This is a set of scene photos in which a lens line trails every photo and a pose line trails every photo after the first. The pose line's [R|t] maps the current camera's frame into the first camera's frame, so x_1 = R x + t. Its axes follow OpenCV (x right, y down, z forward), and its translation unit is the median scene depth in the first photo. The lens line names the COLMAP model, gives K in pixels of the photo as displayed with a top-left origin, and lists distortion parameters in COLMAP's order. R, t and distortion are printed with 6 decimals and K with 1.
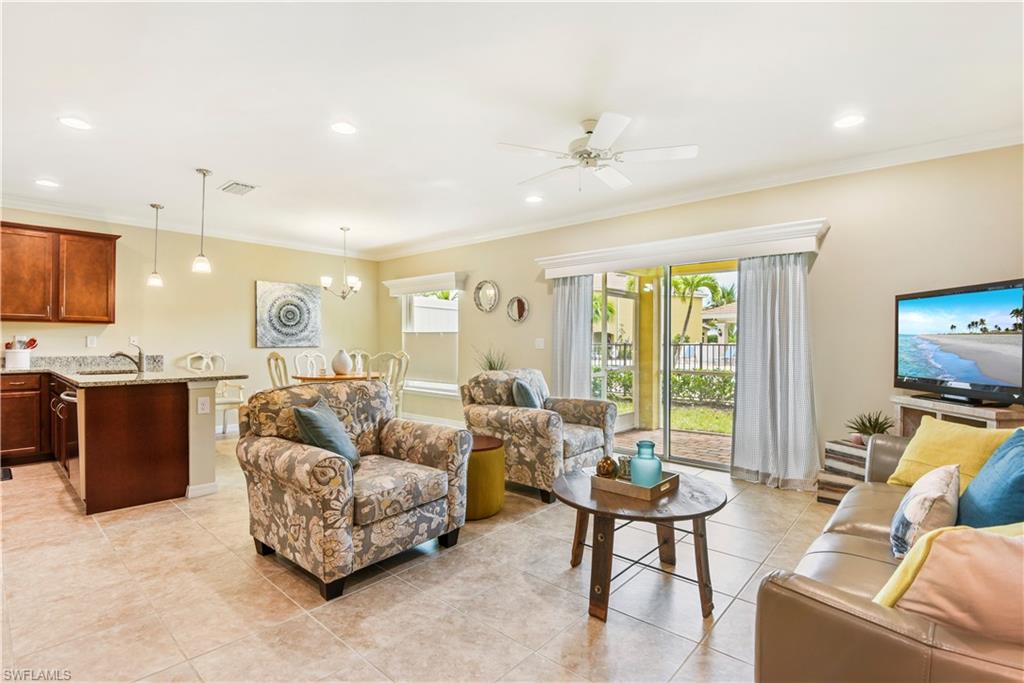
lens RADIAL K [[476.0, 0, 512.0], [0, 476.0, 341.5], [0, 0, 1]] dist [-0.013297, -0.000394]
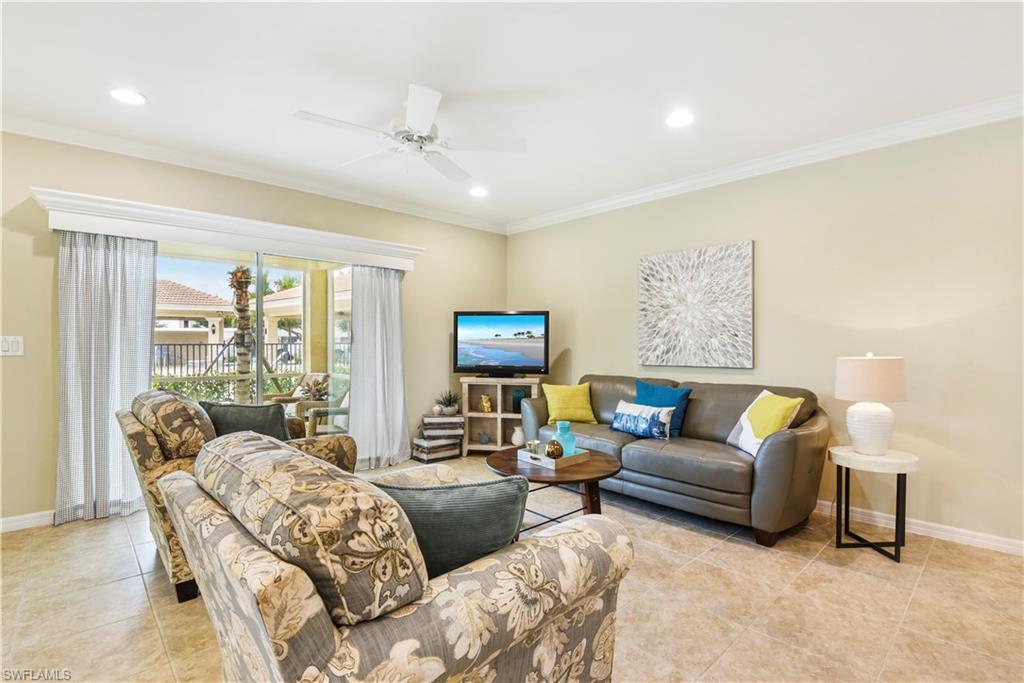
lens RADIAL K [[476.0, 0, 512.0], [0, 476.0, 341.5], [0, 0, 1]] dist [-0.013297, -0.000394]
pose [[0.101729, -0.002859, 0.994808, -0.645652], [-0.002919, 0.999991, 0.003172, -0.005596], [-0.994808, -0.003227, 0.101720, 0.641641]]
